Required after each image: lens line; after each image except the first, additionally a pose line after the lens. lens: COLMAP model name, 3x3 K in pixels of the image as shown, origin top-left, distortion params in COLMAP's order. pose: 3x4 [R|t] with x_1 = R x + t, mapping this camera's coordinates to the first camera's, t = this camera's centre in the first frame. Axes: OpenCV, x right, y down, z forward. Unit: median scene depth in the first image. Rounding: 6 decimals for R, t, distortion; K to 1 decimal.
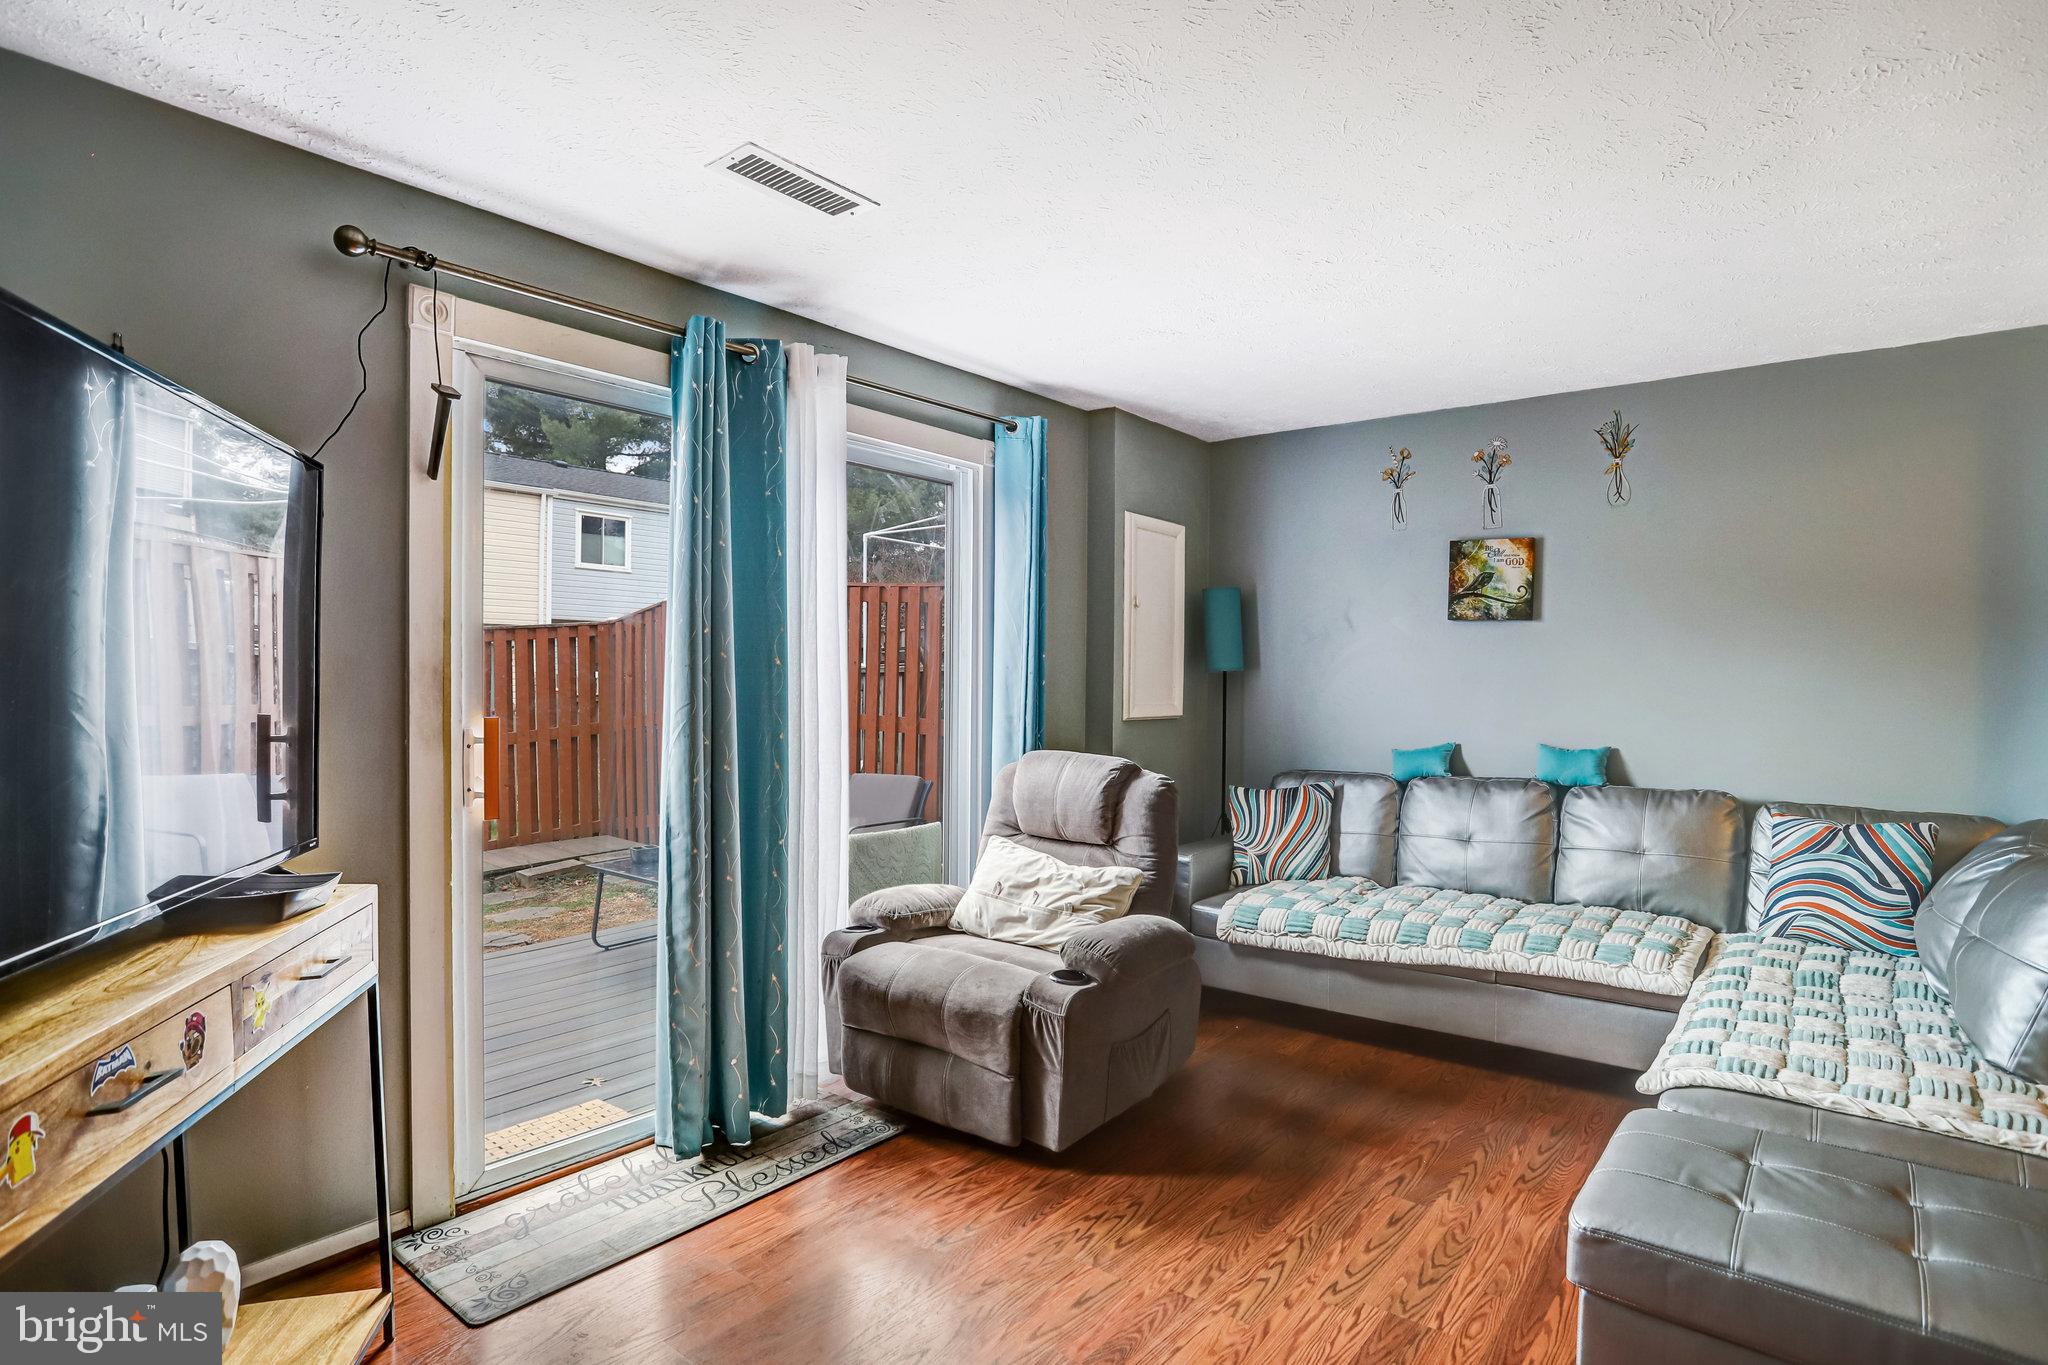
lens RADIAL K [[1044.1, 0, 1035.5], [0, 1044.1, 689.5], [0, 0, 1]] dist [-0.040578, 0.008827]
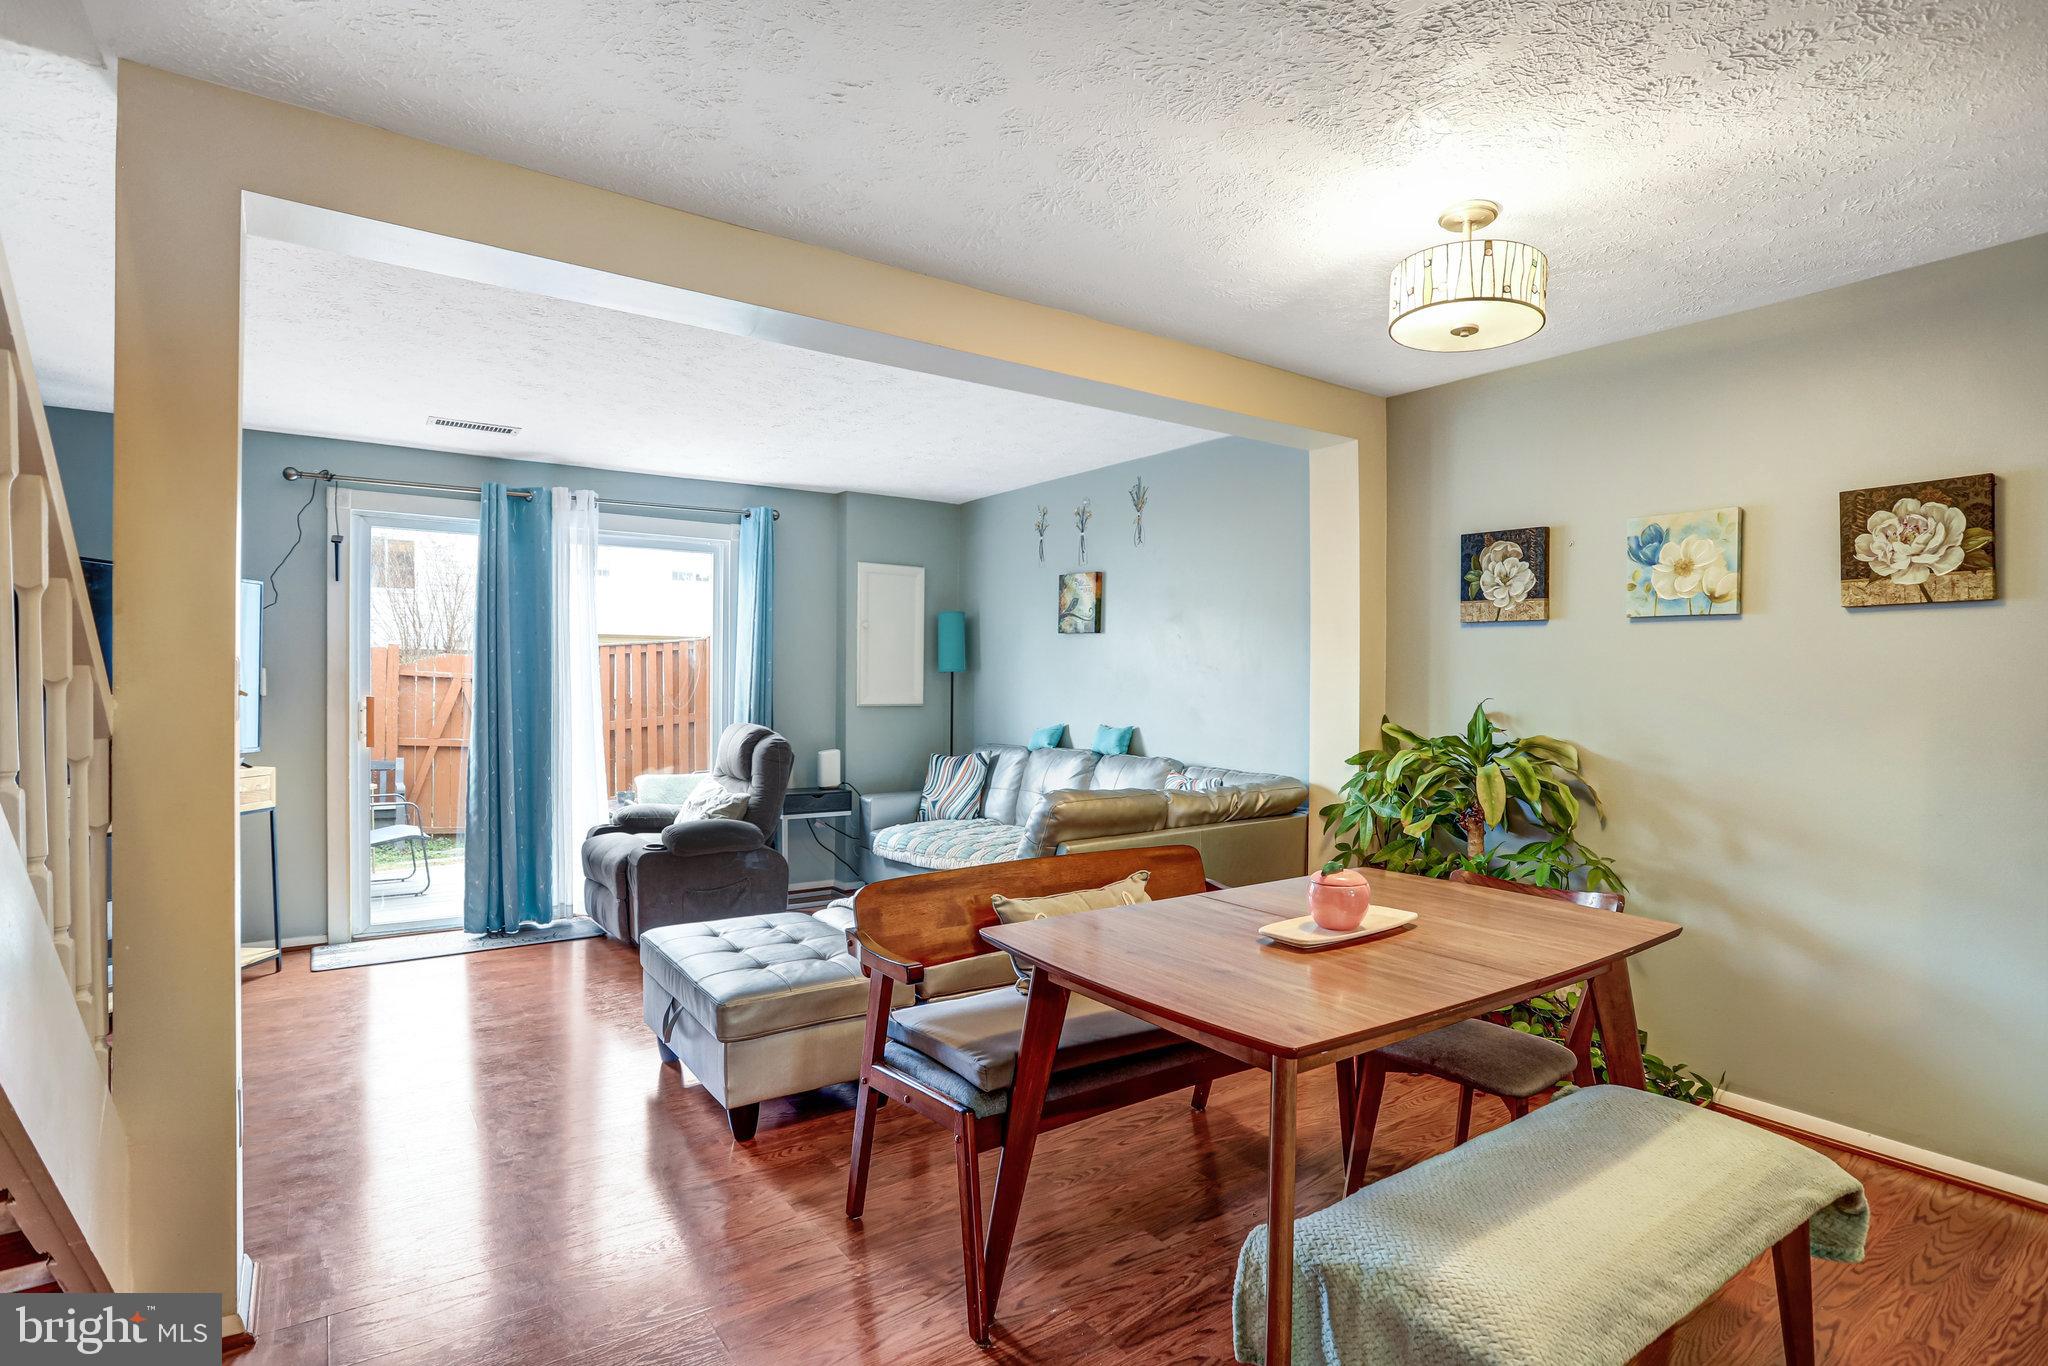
lens RADIAL K [[1044.1, 0, 1023.0], [0, 1044.1, 679.1], [0, 0, 1]] dist [-0.040578, 0.008827]
pose [[0.958919, -0.002863, -0.283665, 0.777262], [-0.000458, 0.999932, -0.011639, 0.009427], [0.283679, 0.011291, 0.958853, -0.348154]]
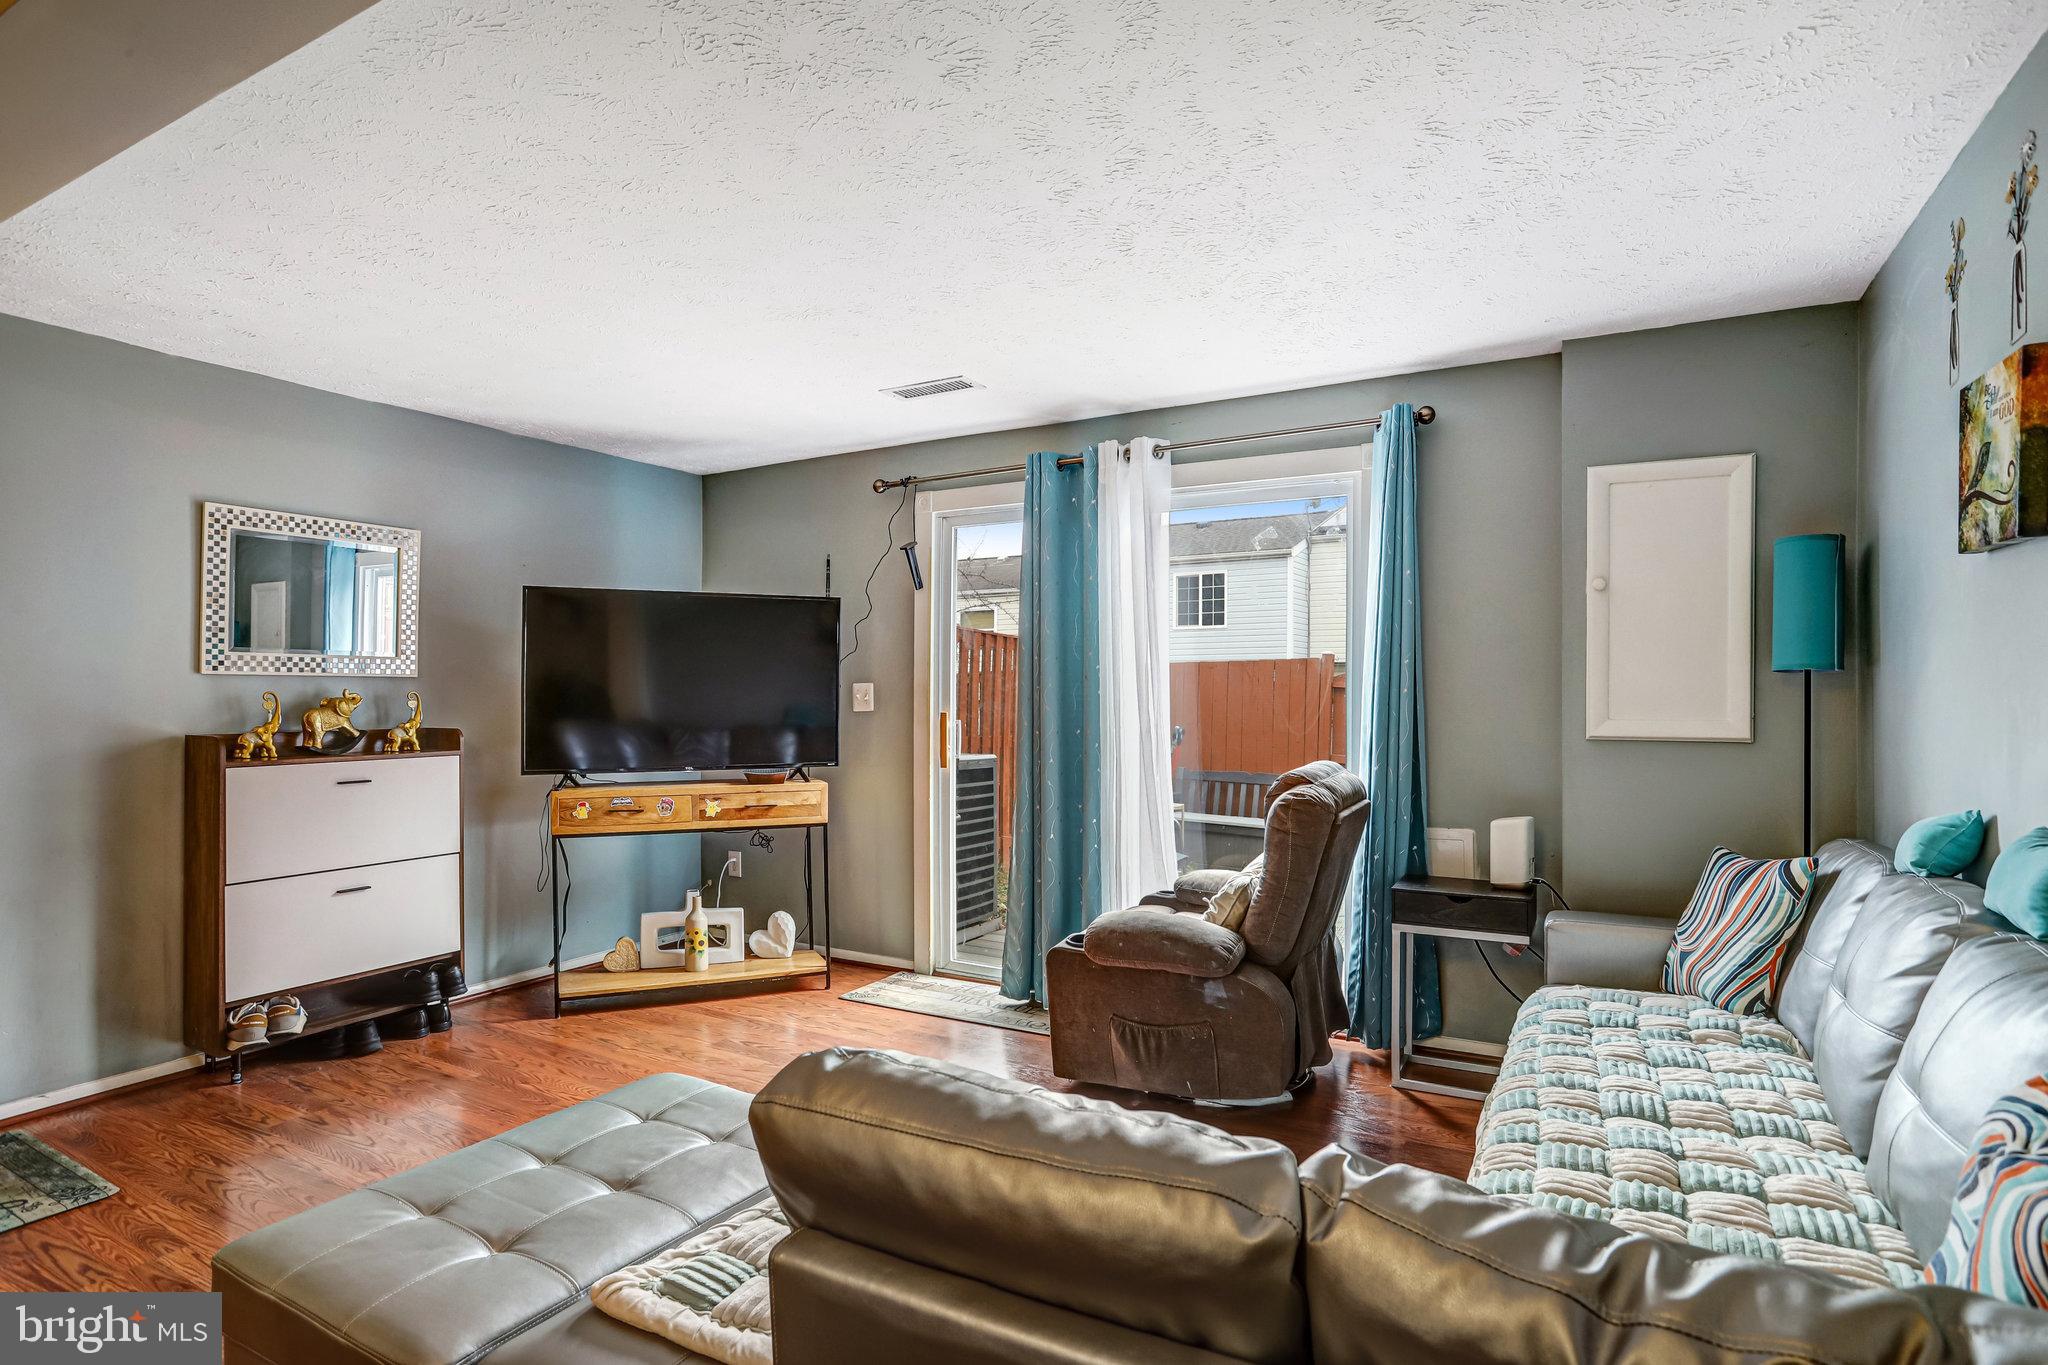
lens RADIAL K [[1044.1, 0, 1033.8], [0, 1044.1, 690.4], [0, 0, 1]] dist [-0.040578, 0.008827]
pose [[0.168138, -0.011549, -0.985696, 0.827245], [-0.007259, 0.999890, -0.012954, 0.006534], [0.985737, 0.009333, 0.168035, 0.516945]]
